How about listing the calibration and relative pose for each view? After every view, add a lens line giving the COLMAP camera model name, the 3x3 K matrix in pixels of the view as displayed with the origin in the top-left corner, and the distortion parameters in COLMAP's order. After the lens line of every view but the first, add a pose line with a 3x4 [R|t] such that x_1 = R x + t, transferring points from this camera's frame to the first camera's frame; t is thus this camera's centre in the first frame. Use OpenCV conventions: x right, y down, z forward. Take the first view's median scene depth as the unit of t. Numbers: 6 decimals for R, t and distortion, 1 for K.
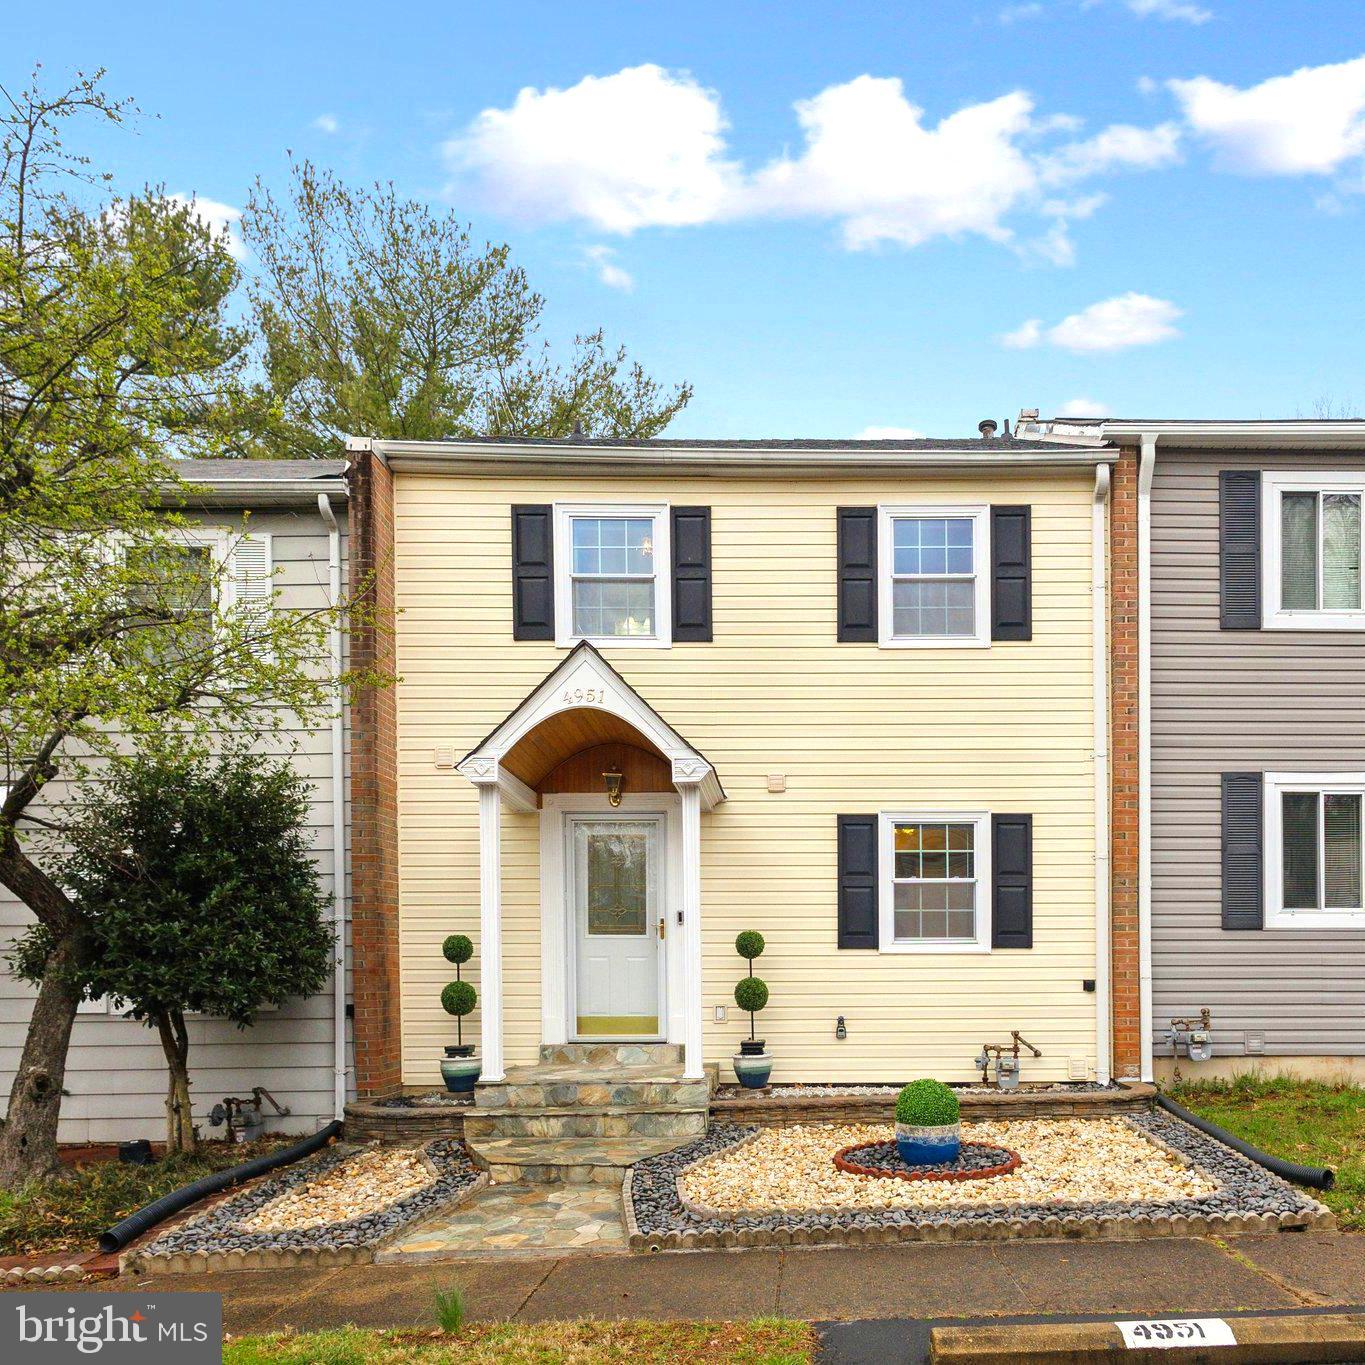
lens RADIAL K [[1043.2, 0, 682.6], [0, 1043.2, 720.1], [0, 0, 1]] dist [0.022910, -0.000848]
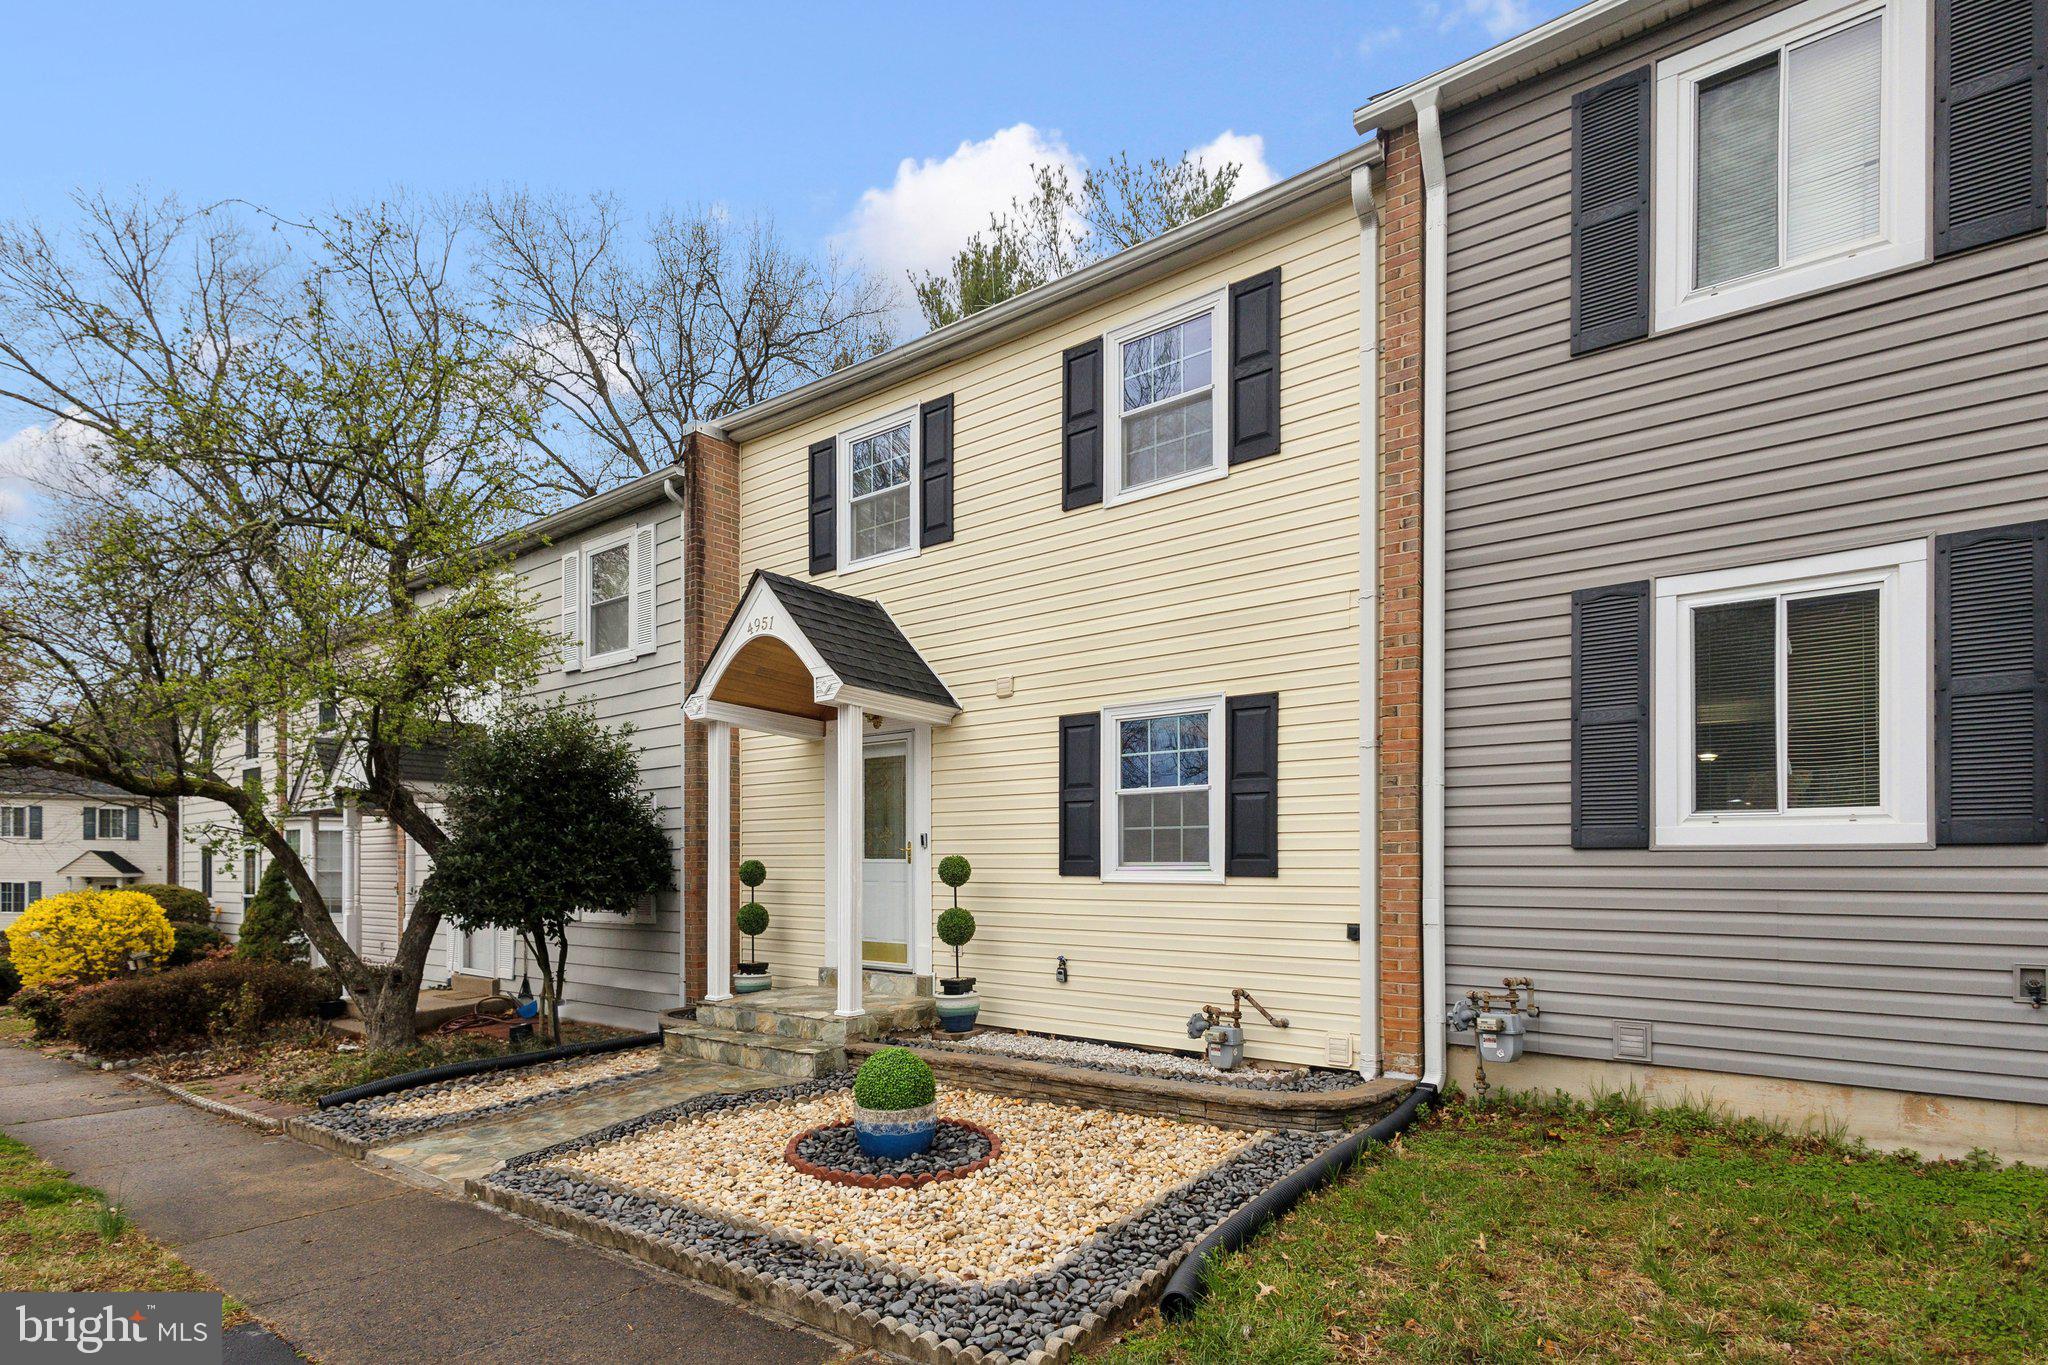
lens RADIAL K [[947.3, 0, 1024.8], [0, 947.3, 672.3], [0, 0, 1]] dist [0.012639, 0.000154]
pose [[0.806571, -0.114426, -0.579956, 0.578160], [0.132870, 0.991075, -0.010752, 0.060189], [0.576011, -0.068387, 0.814577, 0.367993]]
